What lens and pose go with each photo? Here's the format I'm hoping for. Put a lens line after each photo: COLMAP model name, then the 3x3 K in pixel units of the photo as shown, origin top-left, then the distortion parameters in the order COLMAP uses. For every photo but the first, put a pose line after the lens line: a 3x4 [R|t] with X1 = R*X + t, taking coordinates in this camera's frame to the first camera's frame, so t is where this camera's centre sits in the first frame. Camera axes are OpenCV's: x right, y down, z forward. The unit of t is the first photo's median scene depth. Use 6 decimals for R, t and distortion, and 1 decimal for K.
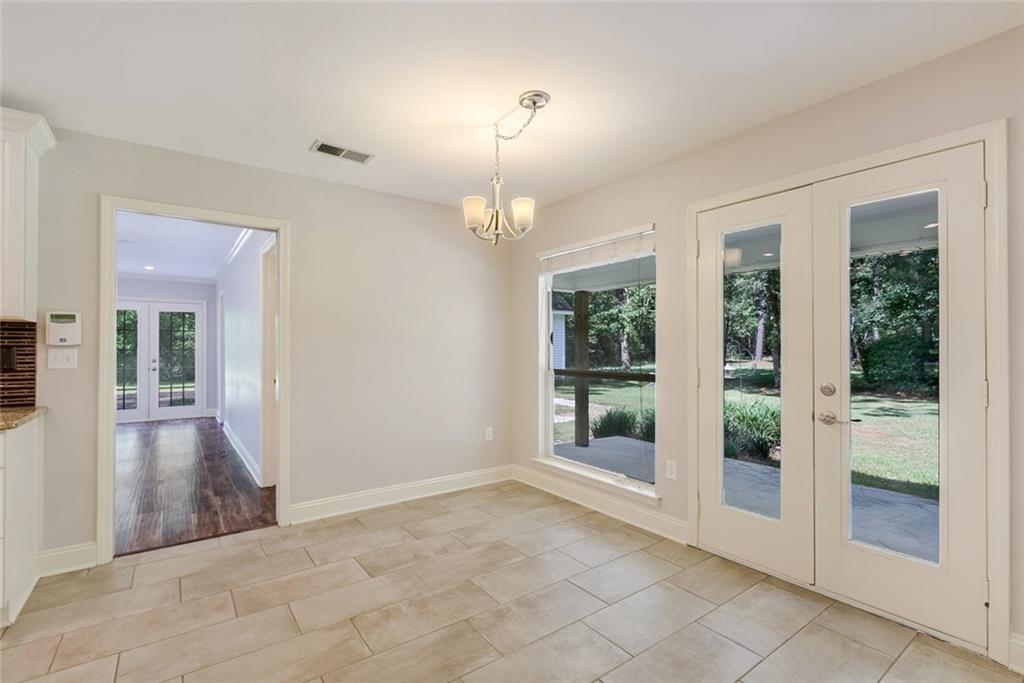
lens RADIAL K [[469.2, 0, 512.2], [0, 469.2, 345.0], [0, 0, 1]] dist [-0.017442, -0.001071]
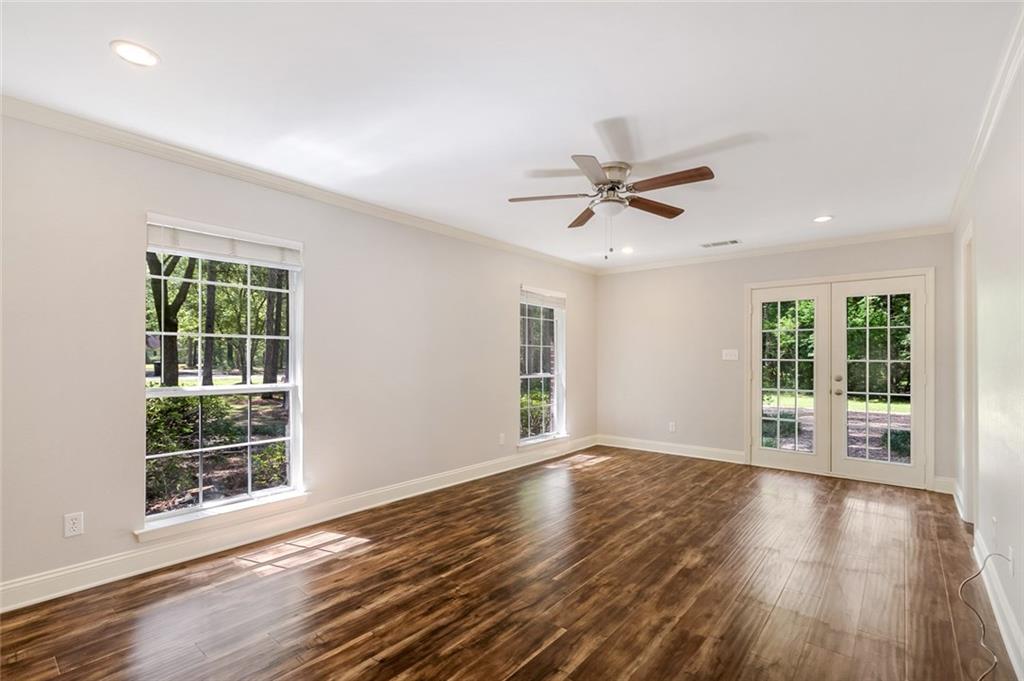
lens RADIAL K [[469.2, 0, 540.1], [0, 469.2, 353.5], [0, 0, 1]] dist [-0.017442, -0.001071]
pose [[0.272500, -0.005100, -0.962142, -0.295418], [0.004829, 0.999981, -0.003933, 0.001419], [0.962144, -0.003574, 0.272520, 0.462036]]
